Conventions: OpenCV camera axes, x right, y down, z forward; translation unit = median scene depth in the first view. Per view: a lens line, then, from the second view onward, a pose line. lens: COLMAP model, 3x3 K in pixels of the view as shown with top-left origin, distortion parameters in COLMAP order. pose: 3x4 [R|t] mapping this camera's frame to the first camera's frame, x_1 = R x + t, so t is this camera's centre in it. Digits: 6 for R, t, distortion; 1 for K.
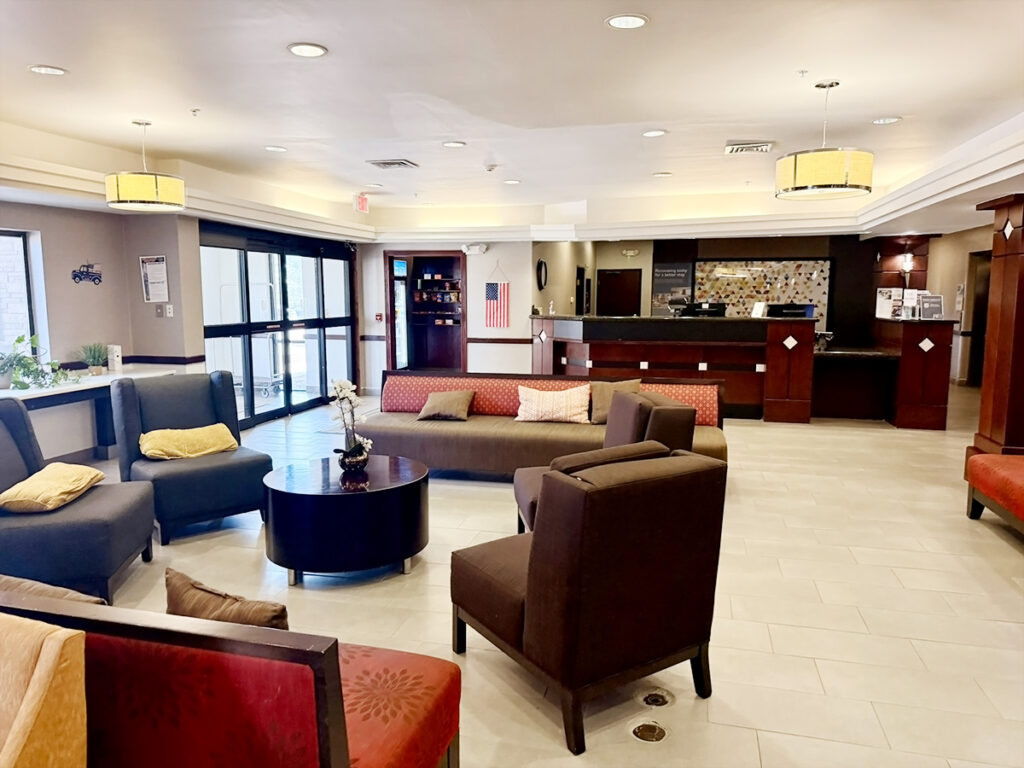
lens RADIAL K [[719.2, 0, 516.1], [0, 719.2, 381.9], [0, 0, 1]] dist [0.048952, -0.011991]
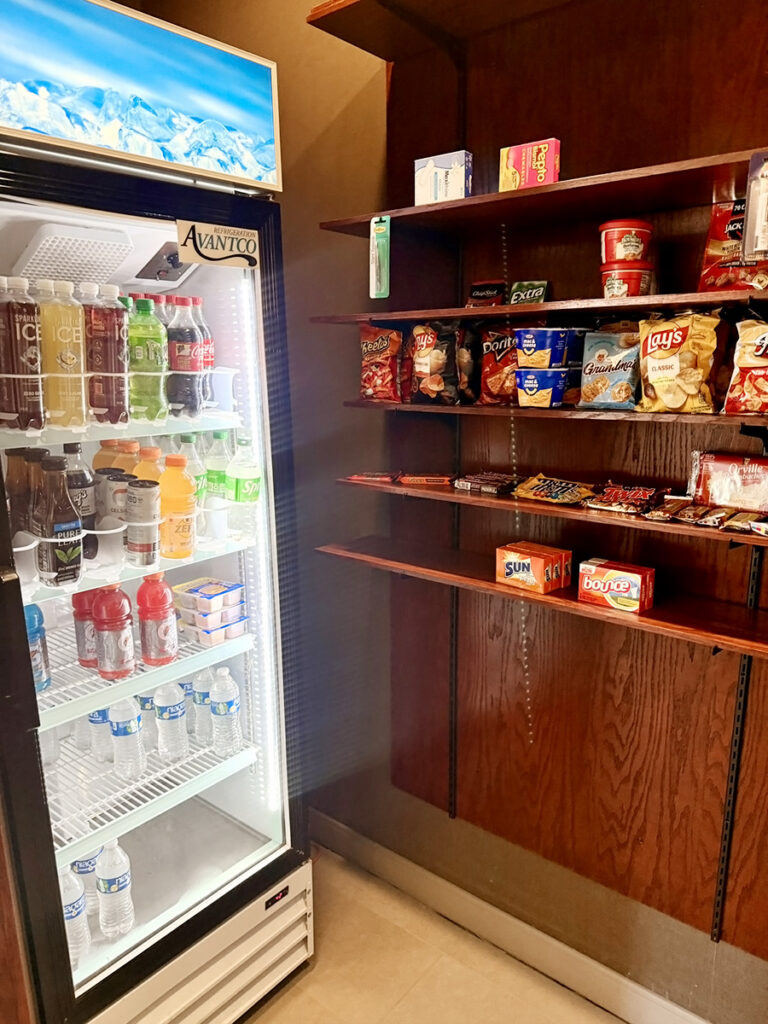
lens RADIAL K [[719.2, 0, 383.3], [0, 719.2, 514.5], [0, 0, 1]] dist [0.048952, -0.011991]
pose [[0.890004, 0.084702, -0.448015, -0.084788], [-0.039612, 0.993242, 0.109093, -0.118901], [0.454228, -0.079346, 0.887345, 0.995830]]
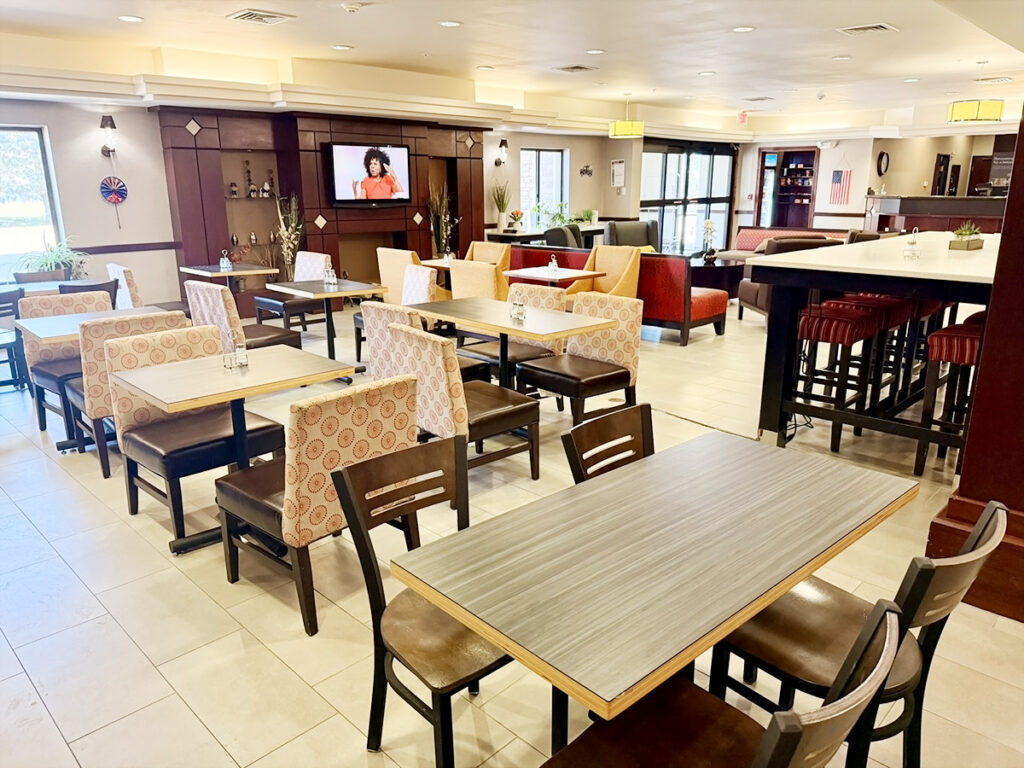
lens RADIAL K [[719.2, 0, 518.8], [0, 719.2, 381.0], [0, 0, 1]] dist [0.048952, -0.011991]
pose [[0.864733, 0.132826, -0.484350, 0.160108], [-0.058769, 0.984529, 0.165069, 0.060017], [0.498782, -0.114276, 0.859161, -0.508866]]
